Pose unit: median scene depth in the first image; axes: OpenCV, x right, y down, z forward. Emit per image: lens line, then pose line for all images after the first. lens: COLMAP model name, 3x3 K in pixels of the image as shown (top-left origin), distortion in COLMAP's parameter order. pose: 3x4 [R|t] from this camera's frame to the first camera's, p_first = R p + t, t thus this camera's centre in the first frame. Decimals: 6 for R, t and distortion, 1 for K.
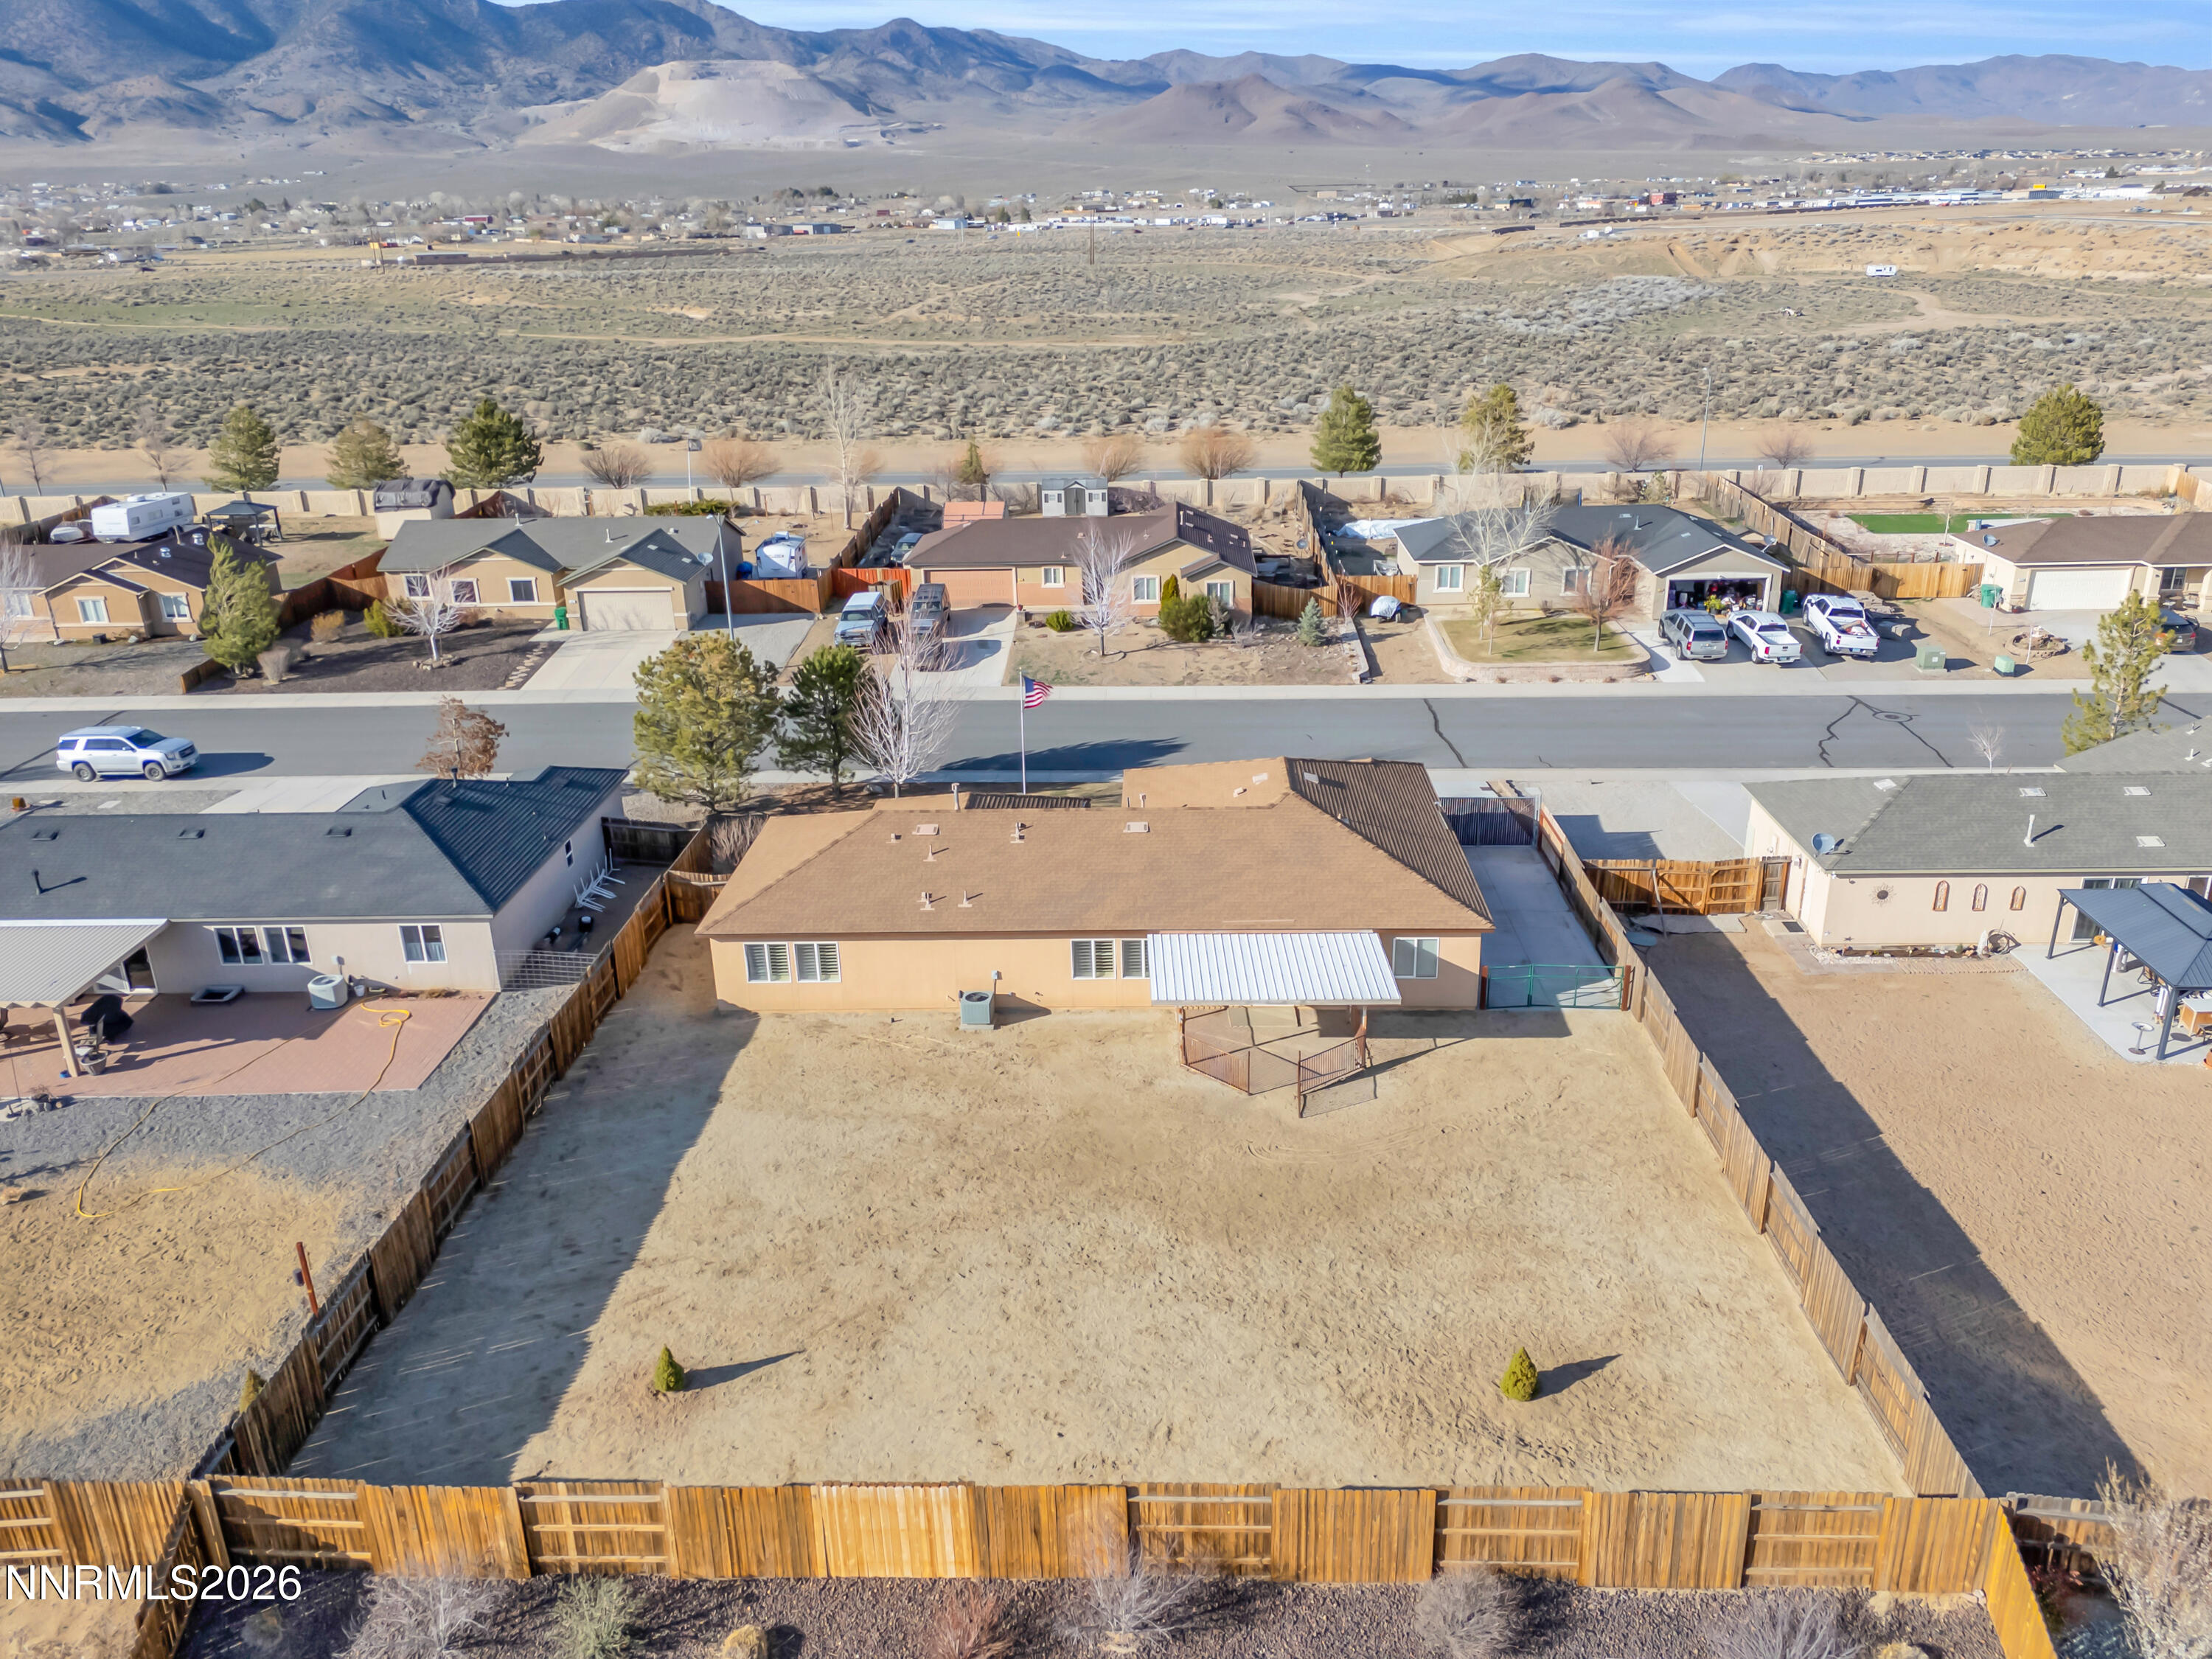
lens RADIAL K [[1615.5, 0, 1092.0], [0, 1615.5, 851.8], [0, 0, 1]] dist [0.066660, -0.034704]
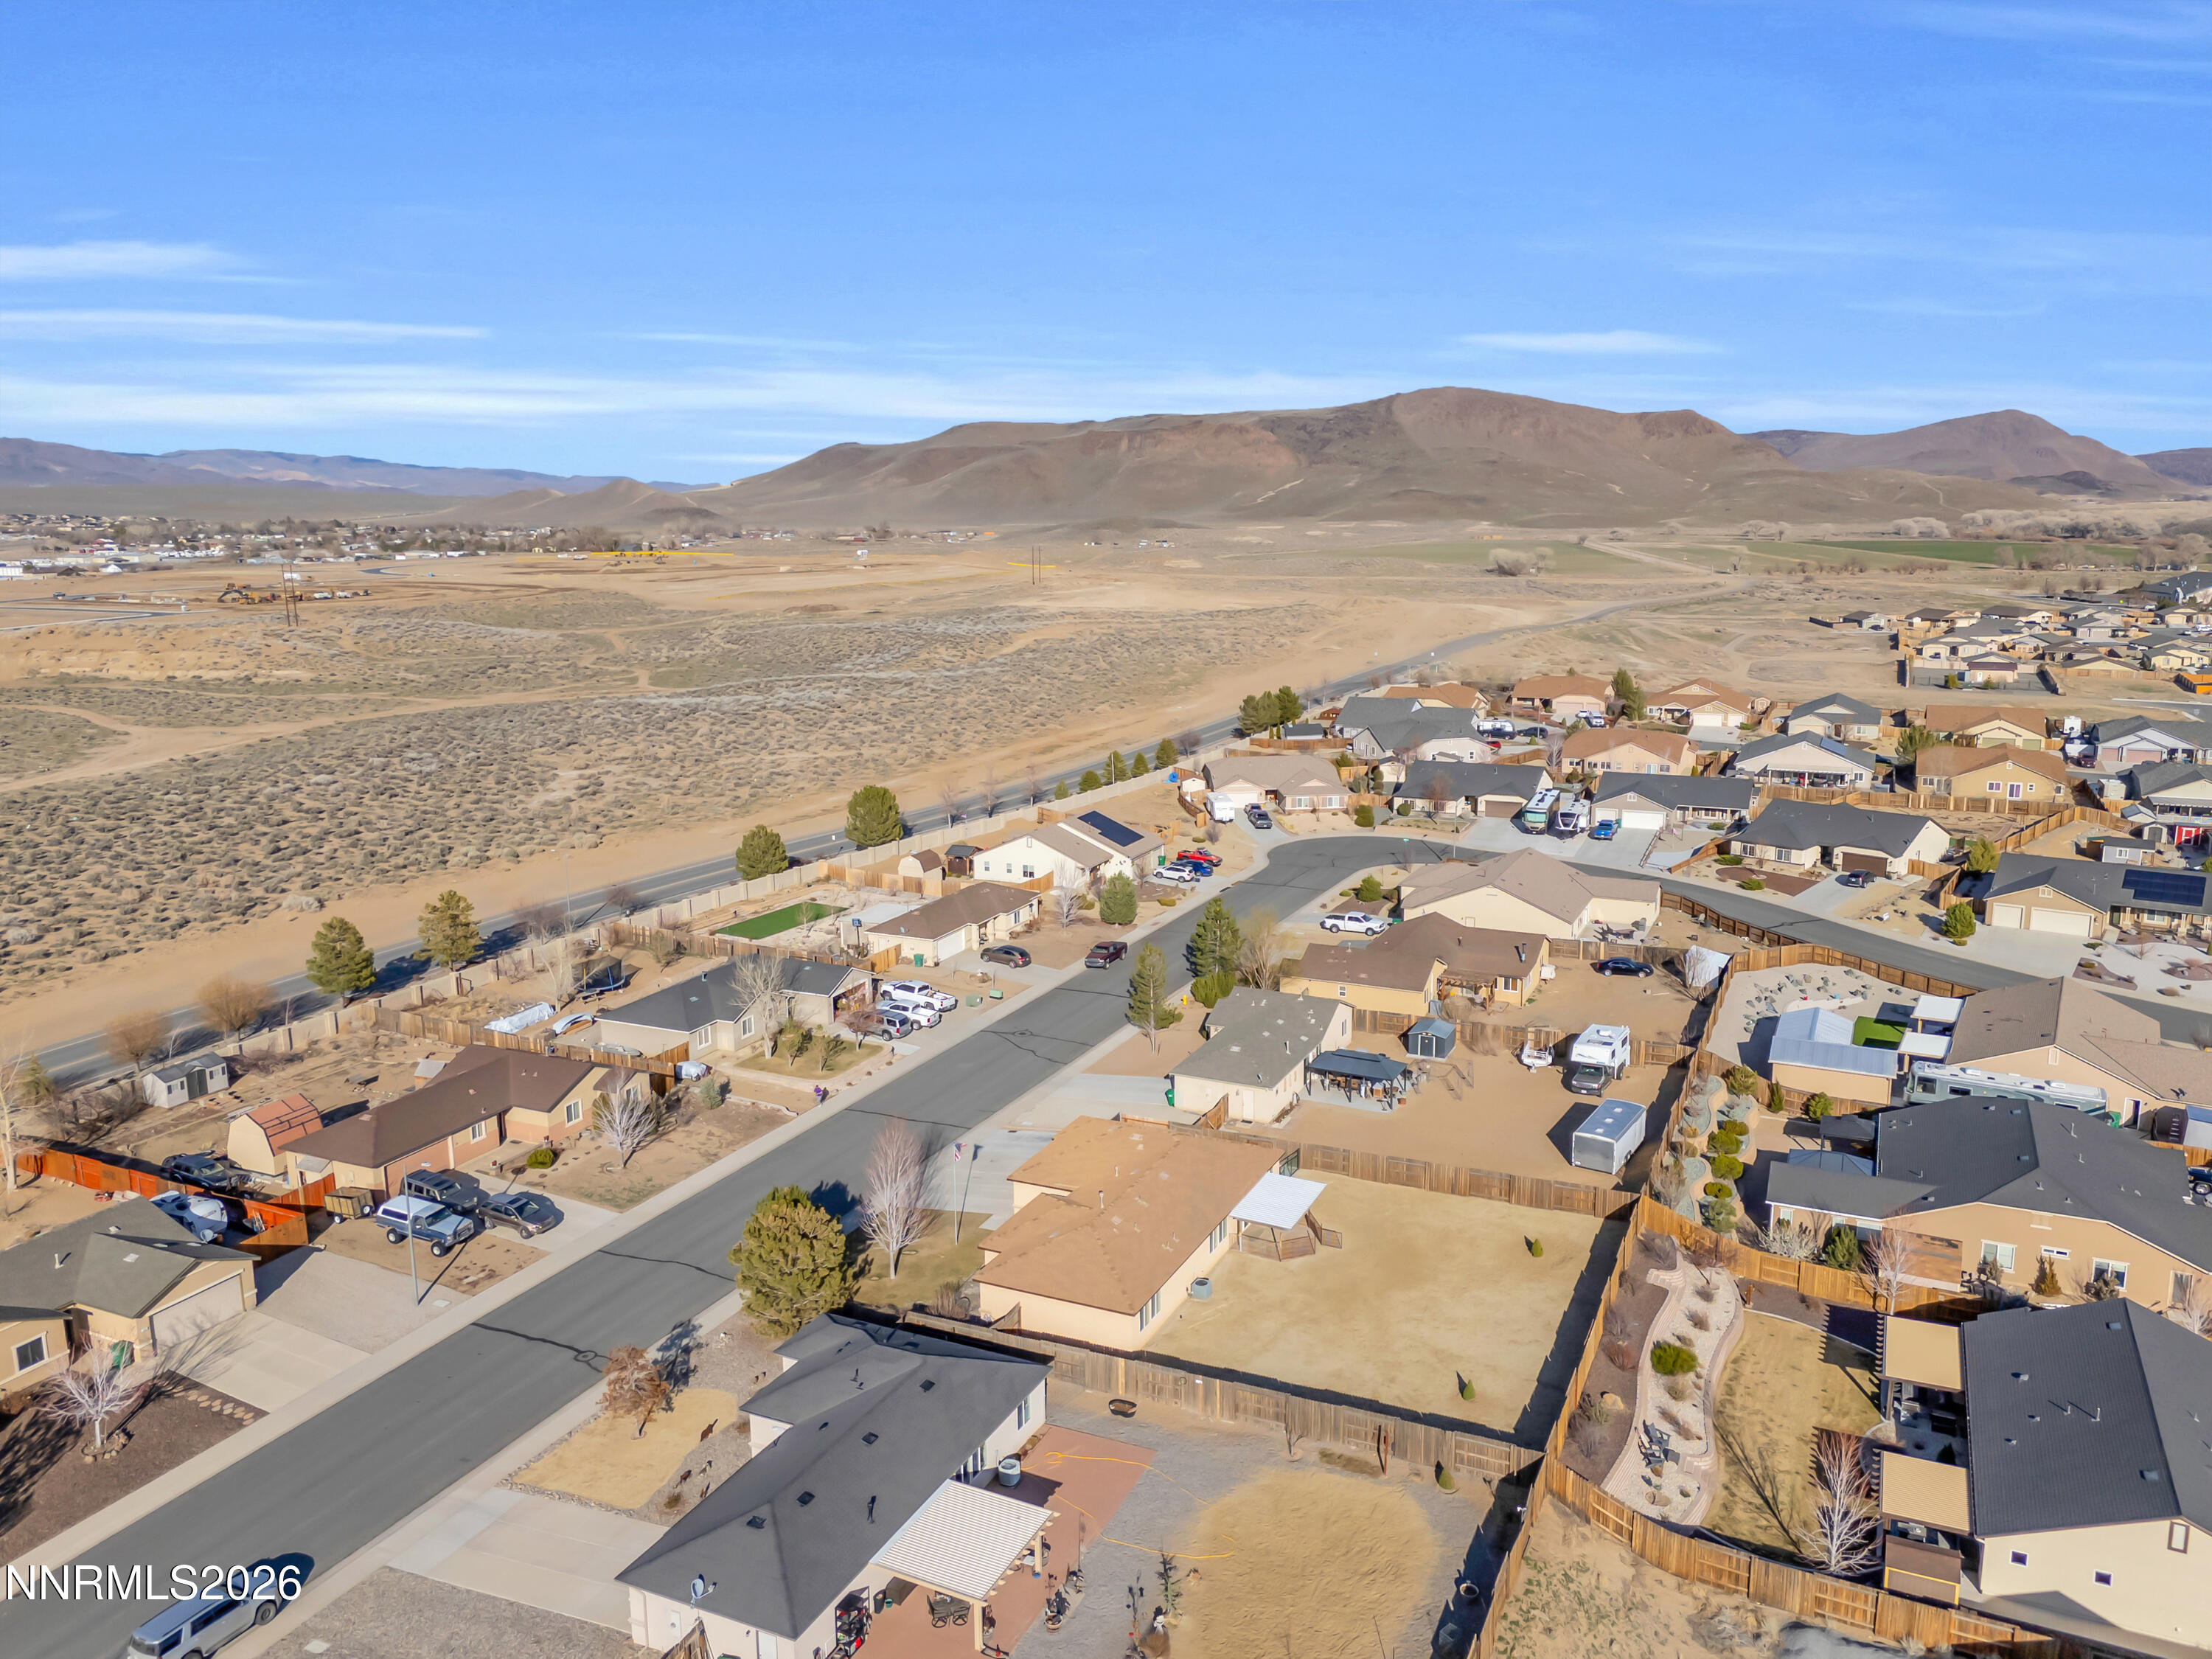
lens RADIAL K [[1634.4, 0, 1115.1], [0, 1634.4, 827.8], [0, 0, 1]] dist [0.066636, -0.064538]
pose [[0.392952, -0.162650, 0.905060, -1.956116], [0.348086, 0.937303, 0.017315, -0.527909], [-0.851131, 0.308234, 0.424932, 0.109423]]
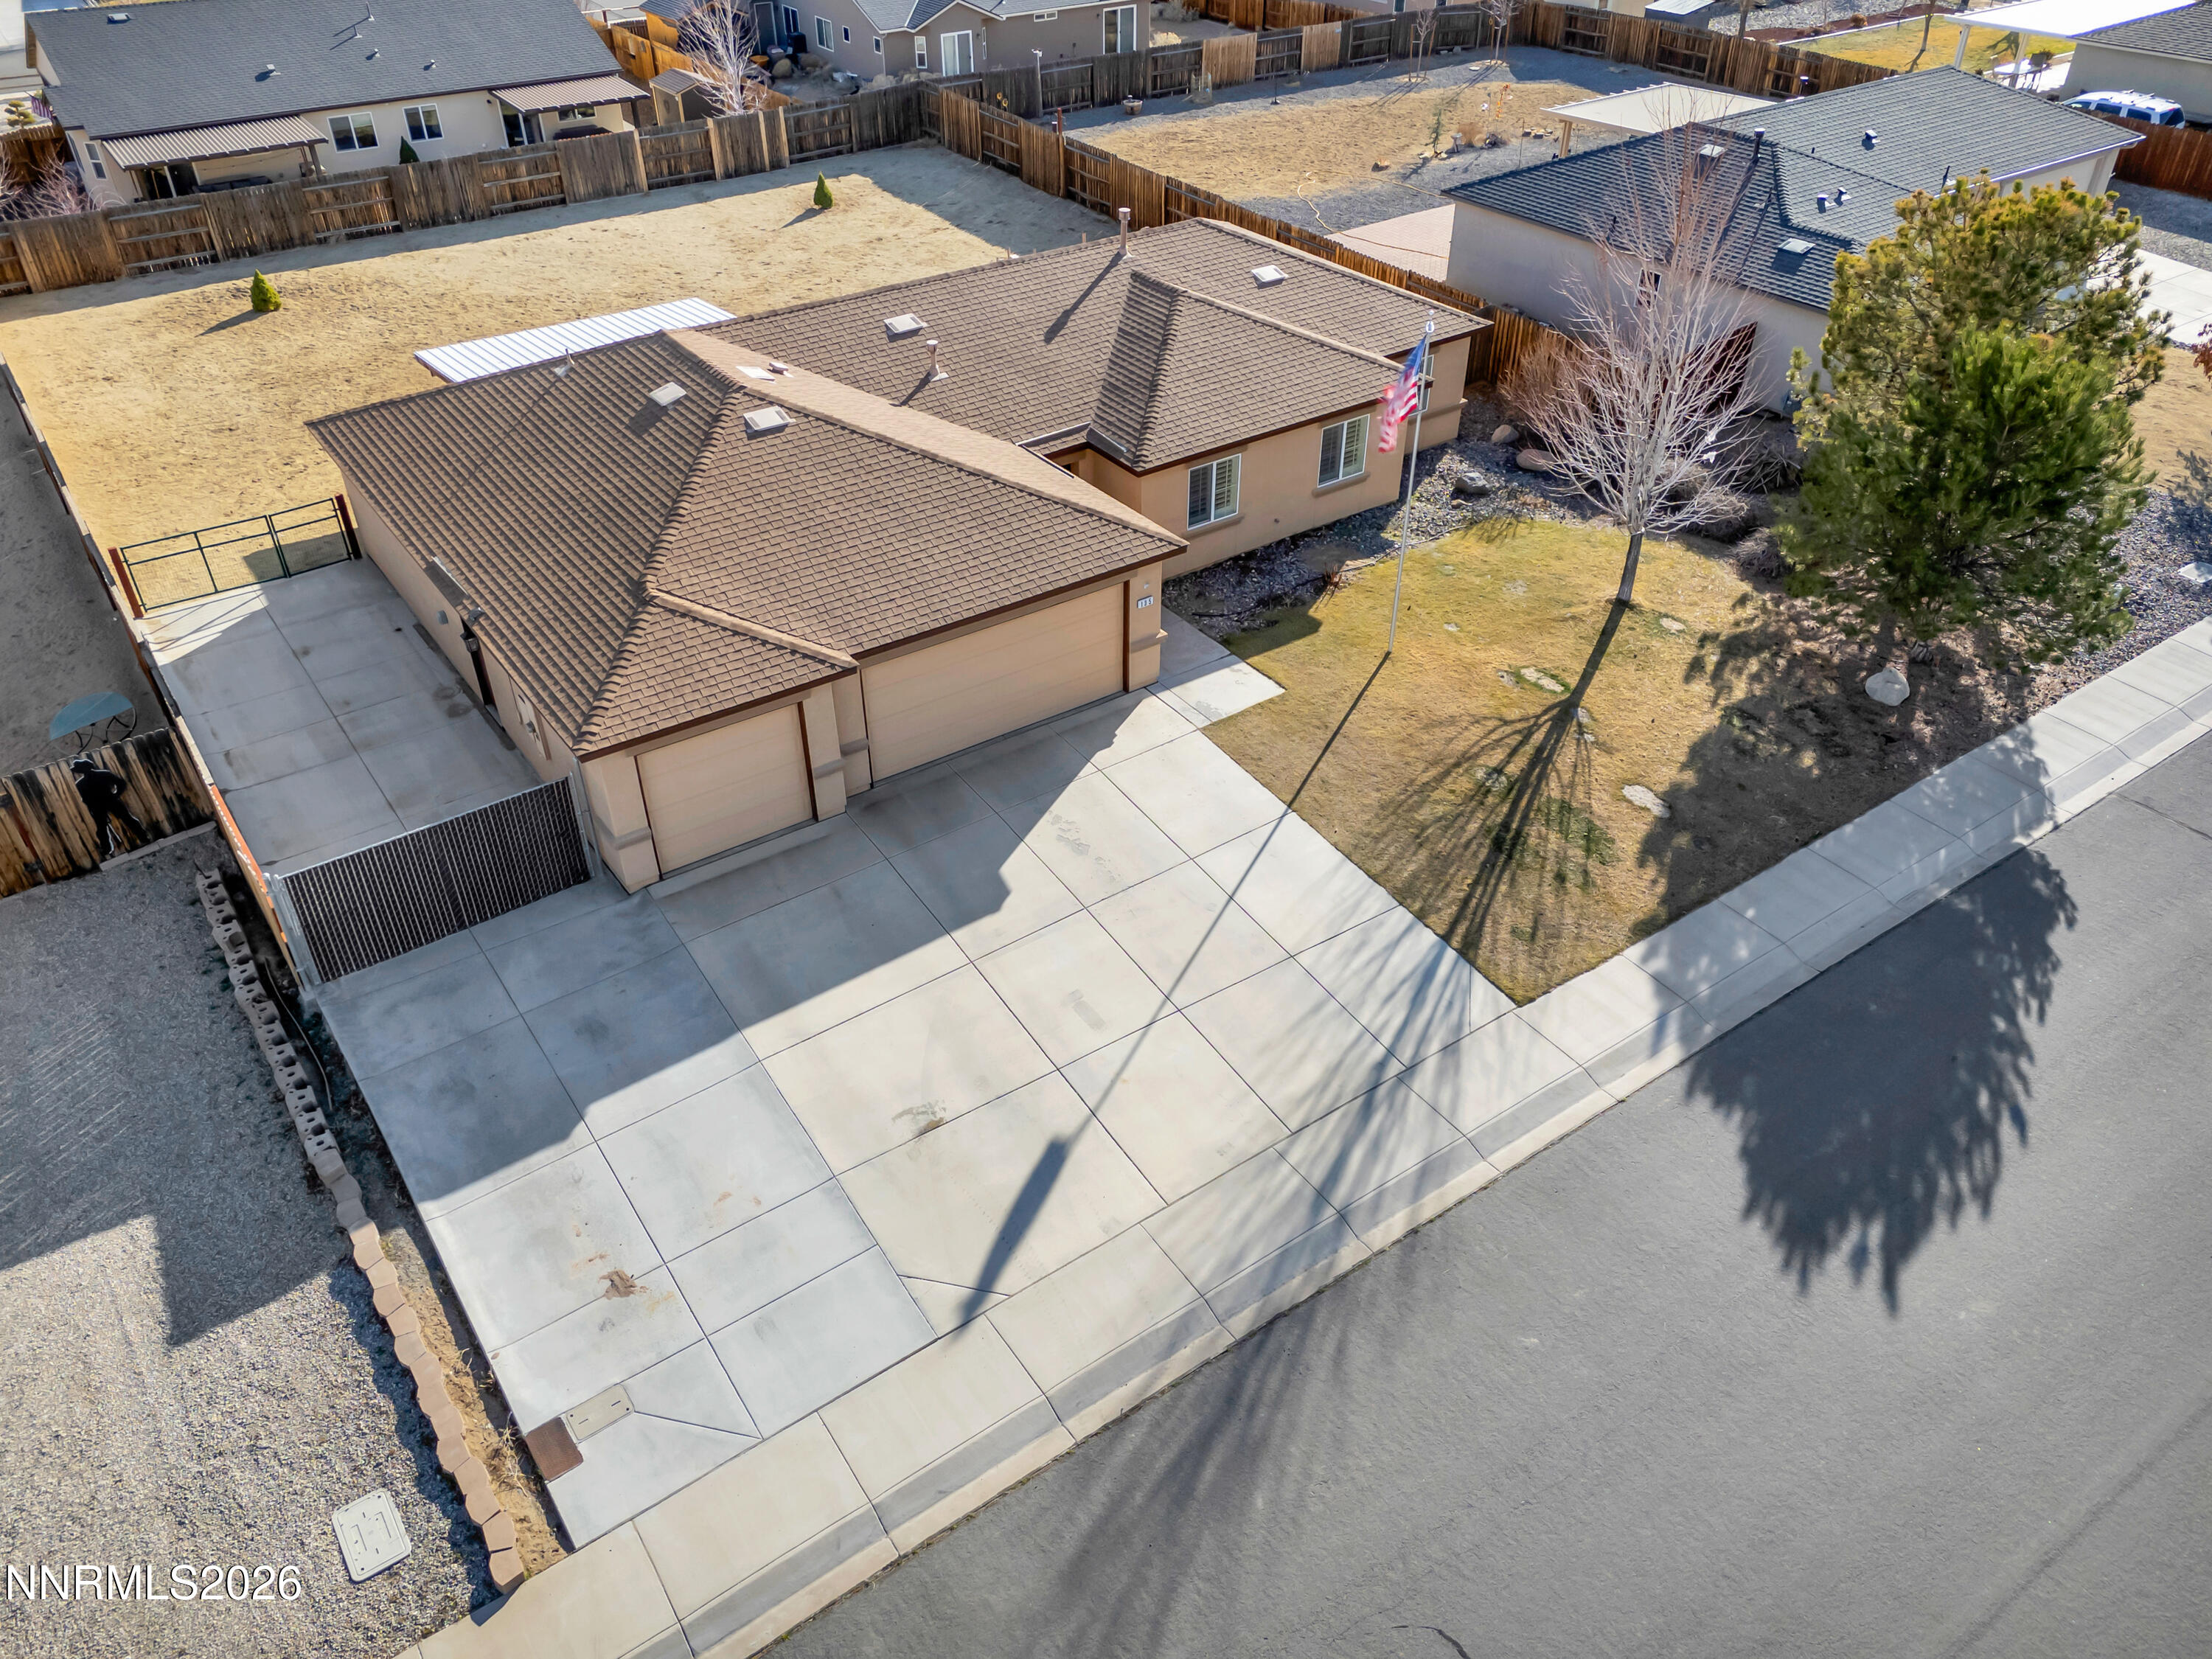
lens RADIAL K [[1634.4, 0, 1115.1], [0, 1634.4, 827.8], [0, 0, 1]] dist [0.066636, -0.064538]
pose [[-0.786574, 0.382325, -0.484902, 0.414387], [-0.214272, 0.567485, 0.795015, -0.523781], [0.579128, 0.729239, -0.364447, 1.700981]]
